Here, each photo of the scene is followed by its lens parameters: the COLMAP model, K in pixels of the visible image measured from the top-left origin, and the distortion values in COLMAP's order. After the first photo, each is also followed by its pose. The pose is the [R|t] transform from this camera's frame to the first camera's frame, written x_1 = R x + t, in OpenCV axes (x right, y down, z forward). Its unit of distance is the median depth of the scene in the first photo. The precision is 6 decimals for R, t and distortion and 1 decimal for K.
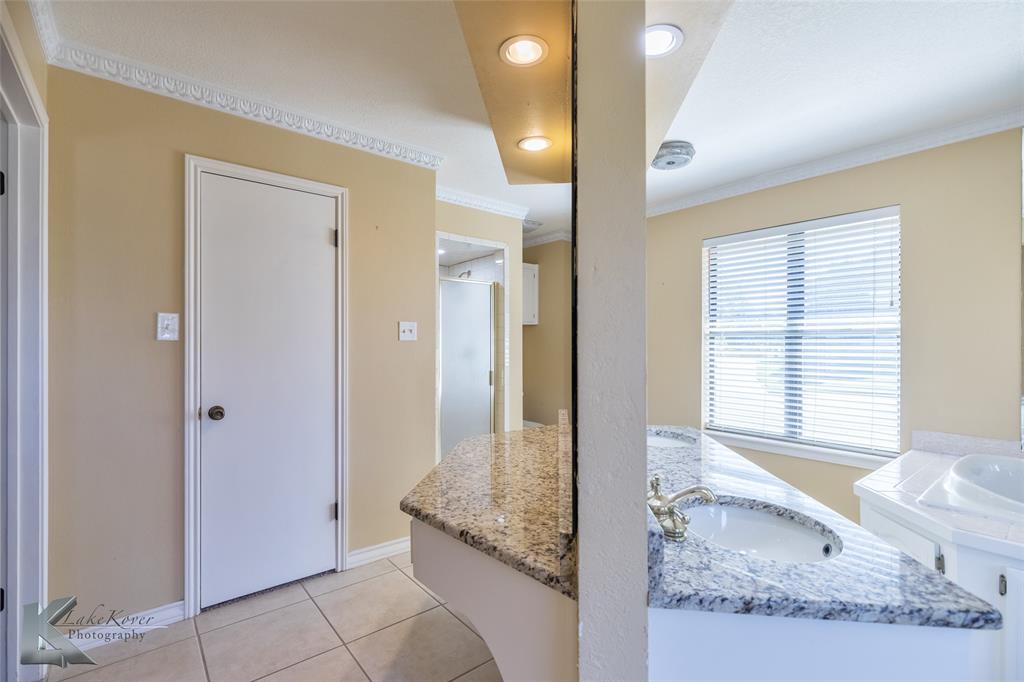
lens RADIAL K [[466.1, 0, 557.1], [0, 466.1, 353.6], [0, 0, 1]] dist [0.008239, -0.000064]
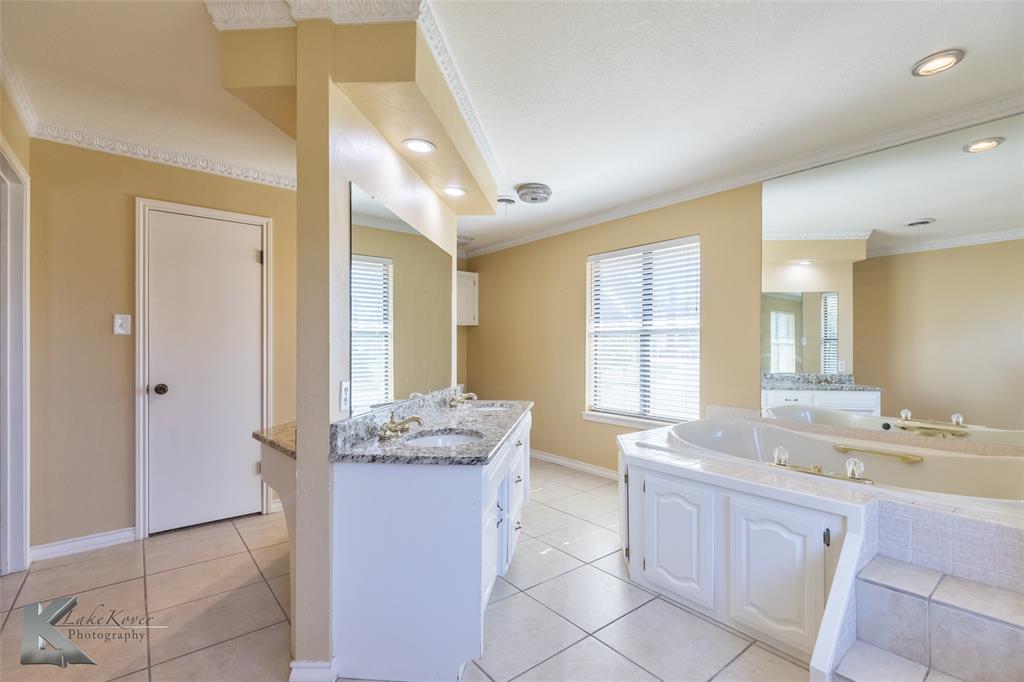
lens RADIAL K [[466.1, 0, 577.4], [0, 466.1, 355.7], [0, 0, 1]] dist [0.008239, -0.000064]
pose [[0.999650, 0.001565, 0.026416, 0.413676], [-0.001626, 0.999996, 0.002278, 0.024815], [-0.026412, -0.002320, 0.999648, -0.361471]]
